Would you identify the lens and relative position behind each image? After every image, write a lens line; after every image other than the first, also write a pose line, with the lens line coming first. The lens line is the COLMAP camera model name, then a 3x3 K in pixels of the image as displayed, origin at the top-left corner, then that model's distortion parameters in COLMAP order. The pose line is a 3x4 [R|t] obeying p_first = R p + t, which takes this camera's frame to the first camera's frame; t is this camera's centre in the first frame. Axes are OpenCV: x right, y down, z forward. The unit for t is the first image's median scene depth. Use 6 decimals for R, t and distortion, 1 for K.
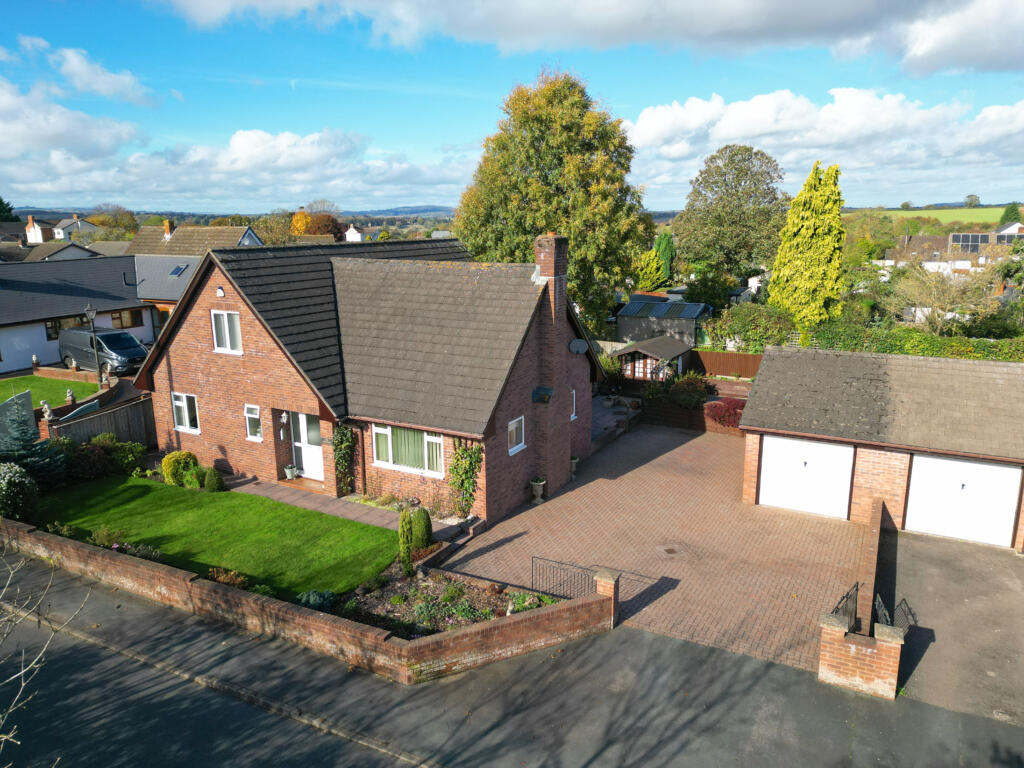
lens RADIAL K [[713.2, 0, 512.0], [0, 713.2, 384.0], [0, 0, 1]] dist [0.106010, -0.112557]
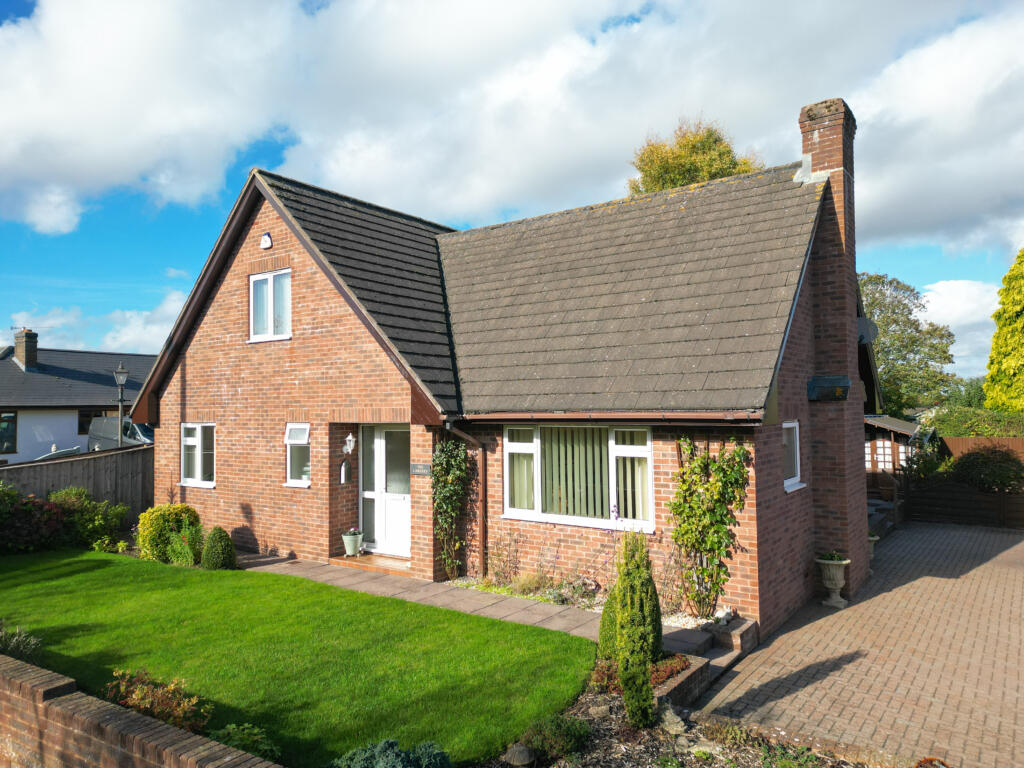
lens RADIAL K [[713.2, 0, 512.0], [0, 713.2, 384.0], [0, 0, 1]] dist [0.106010, -0.112557]
pose [[0.994571, -0.006326, -0.103872, -0.130518], [-0.020242, 0.967325, -0.252729, 0.149884], [0.102077, 0.253460, 0.961945, 0.463023]]
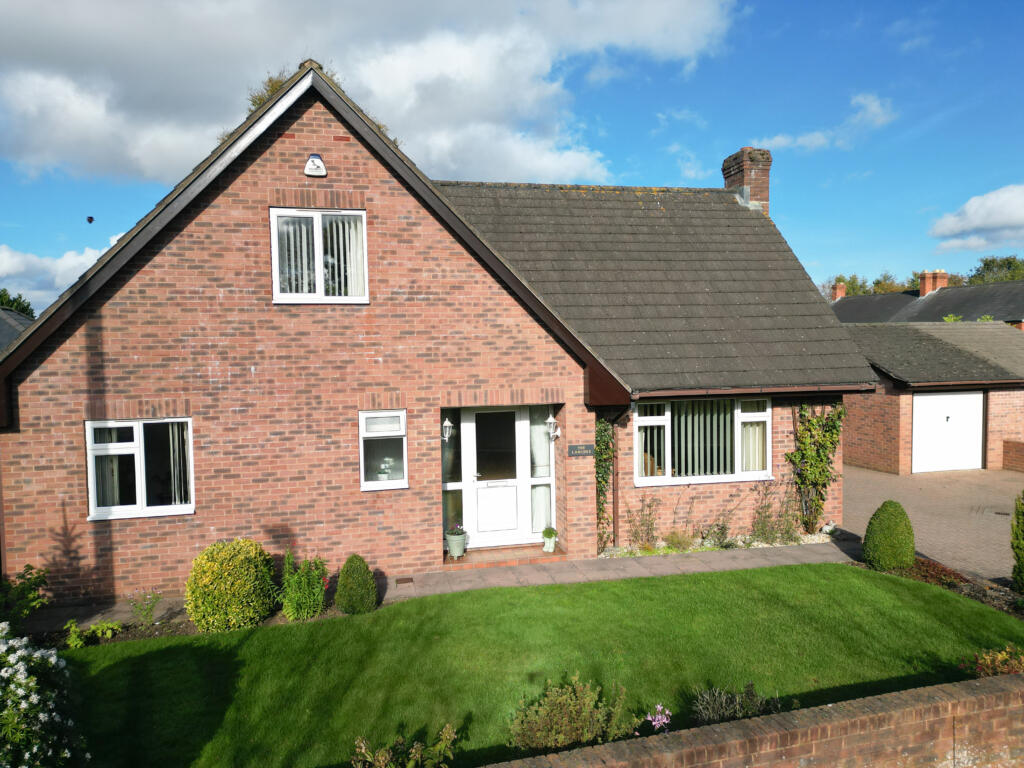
lens RADIAL K [[713.2, 0, 512.0], [0, 713.2, 384.0], [0, 0, 1]] dist [0.106010, -0.112557]
pose [[0.742866, -0.039199, 0.668291, -0.638717], [0.158258, 0.980271, -0.118420, 0.084392], [-0.650464, 0.193733, 0.734414, 0.624860]]
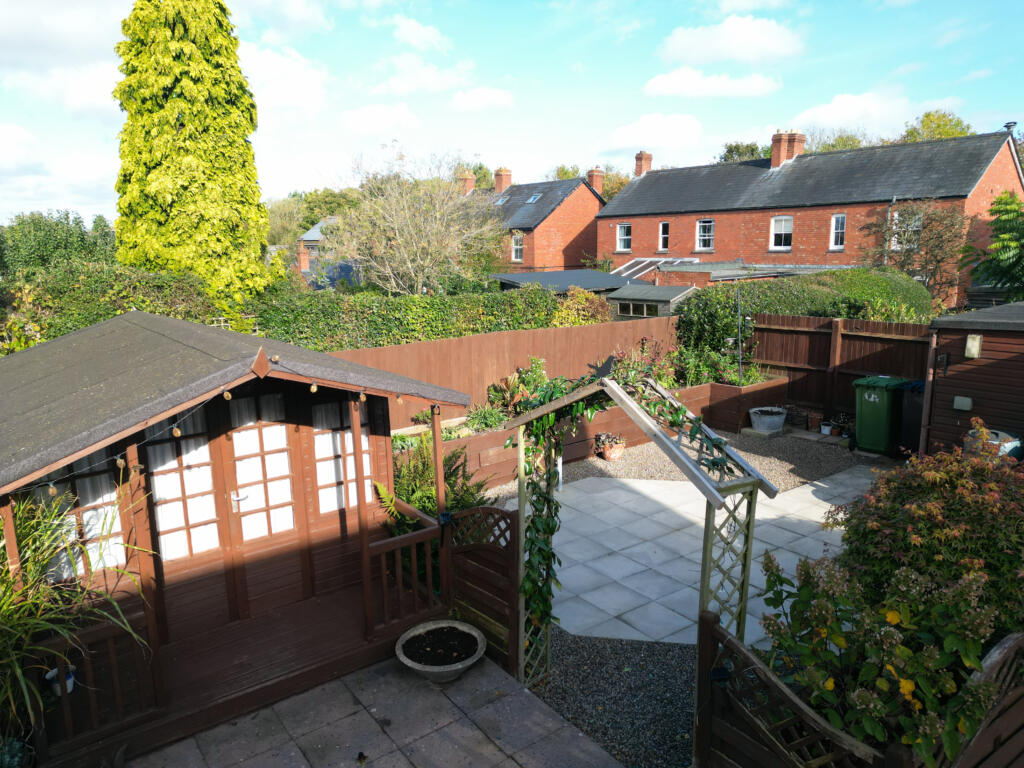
lens RADIAL K [[713.2, 0, 512.0], [0, 713.2, 384.0], [0, 0, 1]] dist [0.106010, -0.112557]
pose [[0.401448, -0.177161, 0.898584, 0.112697], [0.218304, 0.971345, 0.093977, -0.074015], [-0.889484, 0.158438, 0.428620, 1.391057]]
